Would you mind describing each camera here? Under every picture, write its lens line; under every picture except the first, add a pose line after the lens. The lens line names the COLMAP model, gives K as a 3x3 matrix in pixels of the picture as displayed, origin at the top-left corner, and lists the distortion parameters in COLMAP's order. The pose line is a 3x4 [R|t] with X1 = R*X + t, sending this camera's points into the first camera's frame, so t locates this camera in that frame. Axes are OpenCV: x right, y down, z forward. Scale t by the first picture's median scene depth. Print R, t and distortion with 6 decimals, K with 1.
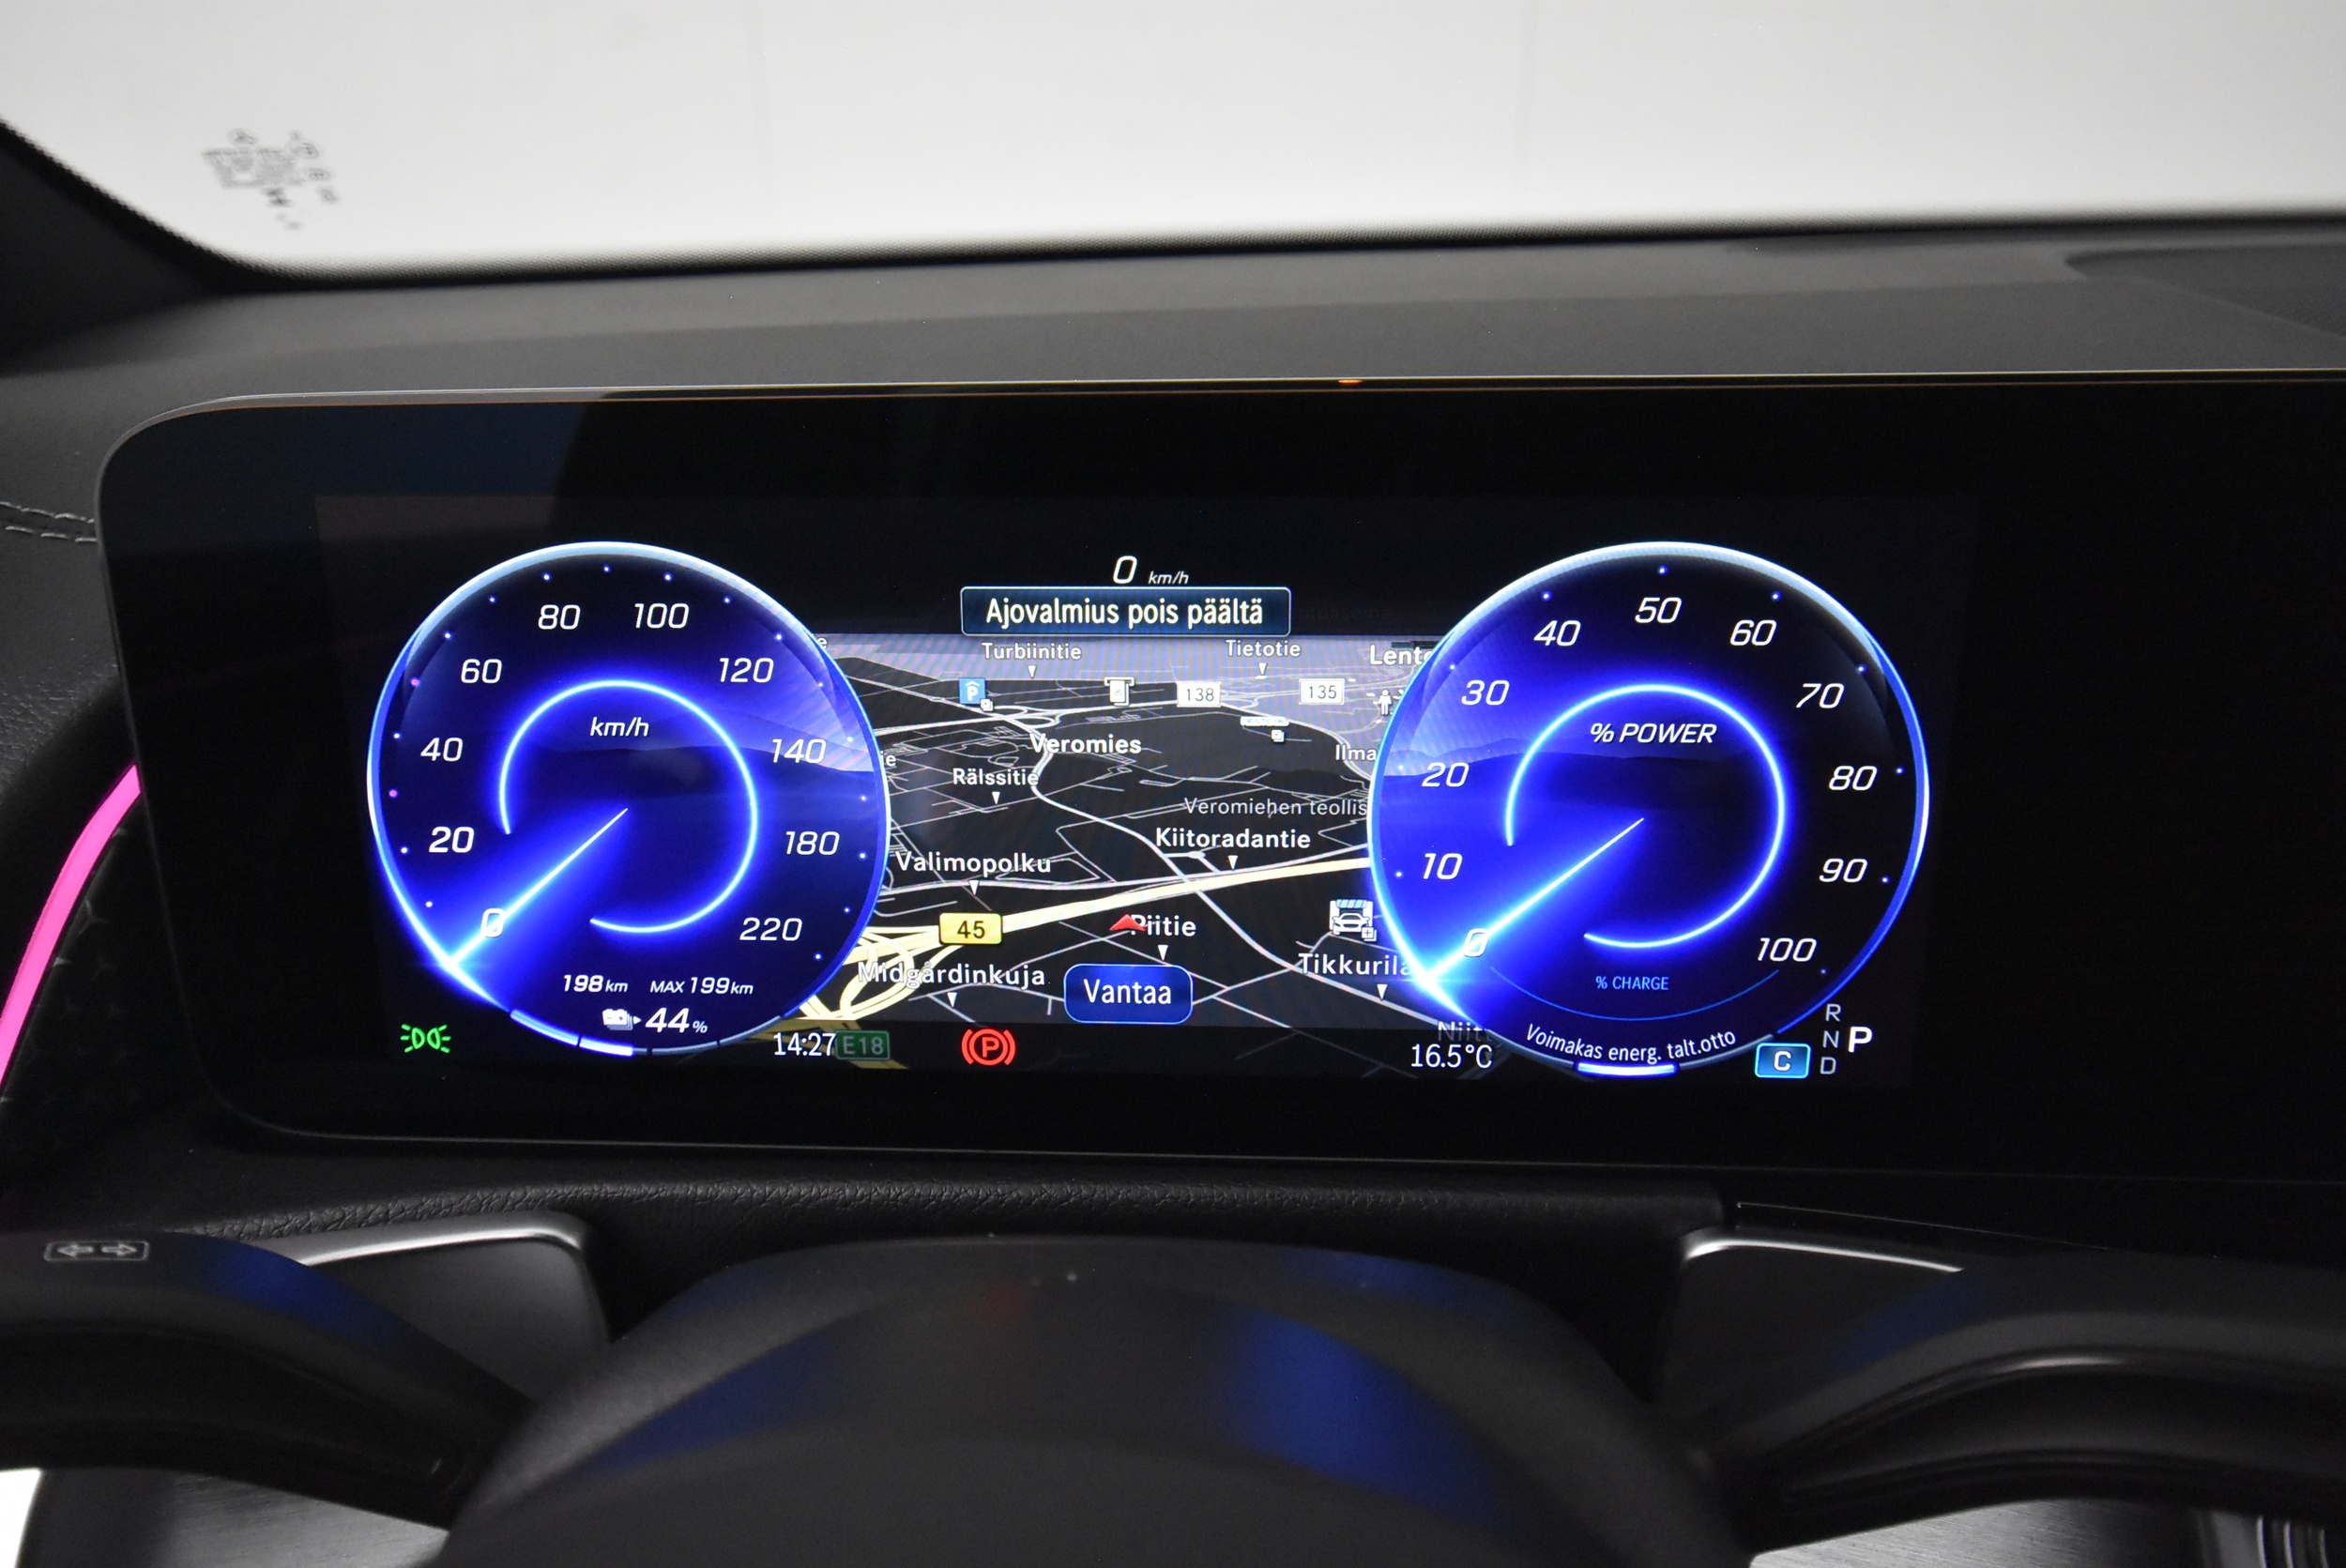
lens RADIAL K [[1664.8, 0, 1172.0], [0, 1664.8, 784.6], [0, 0, 1]] dist [0.000265, 0.000482]
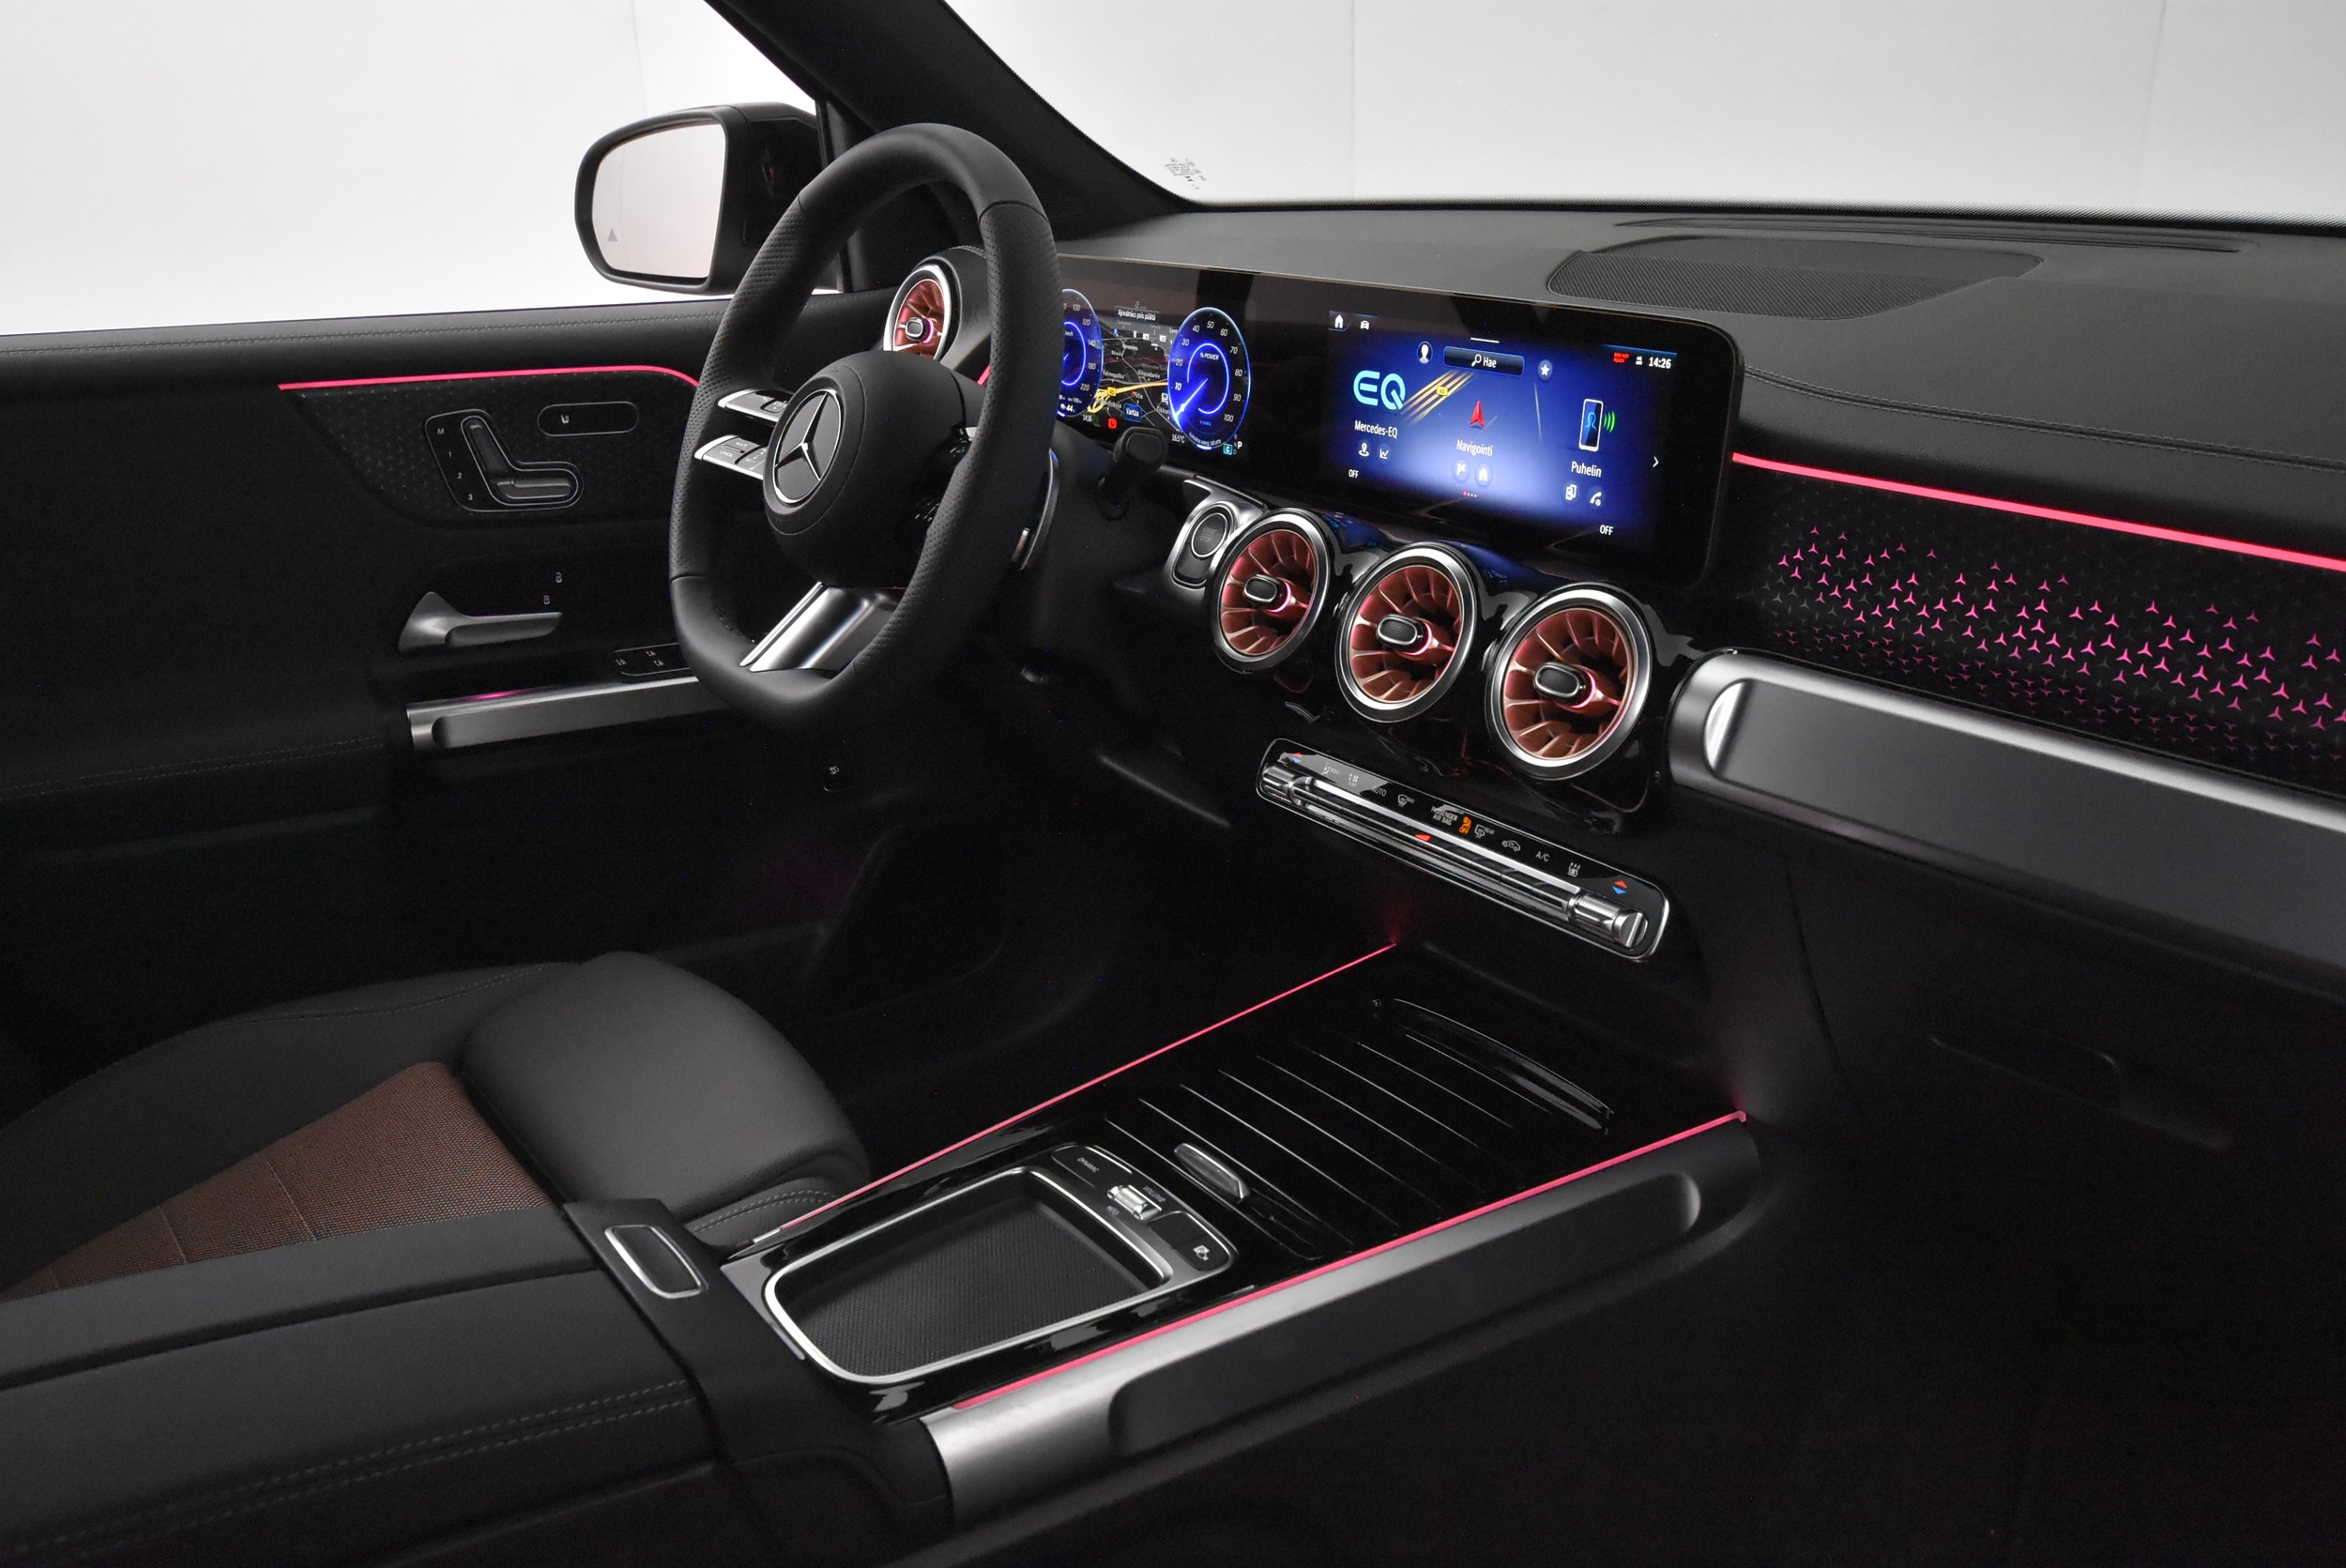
lens RADIAL K [[2017.6, 0, 1173.9], [0, 2017.6, 781.8], [0, 0, 1]] dist [0.003434, 0.001782]
pose [[0.612641, 0.256745, -0.747498, 3.975480], [-0.228503, 0.962916, 0.143456, 0.267310], [0.756609, 0.082919, 0.648588, -2.043902]]
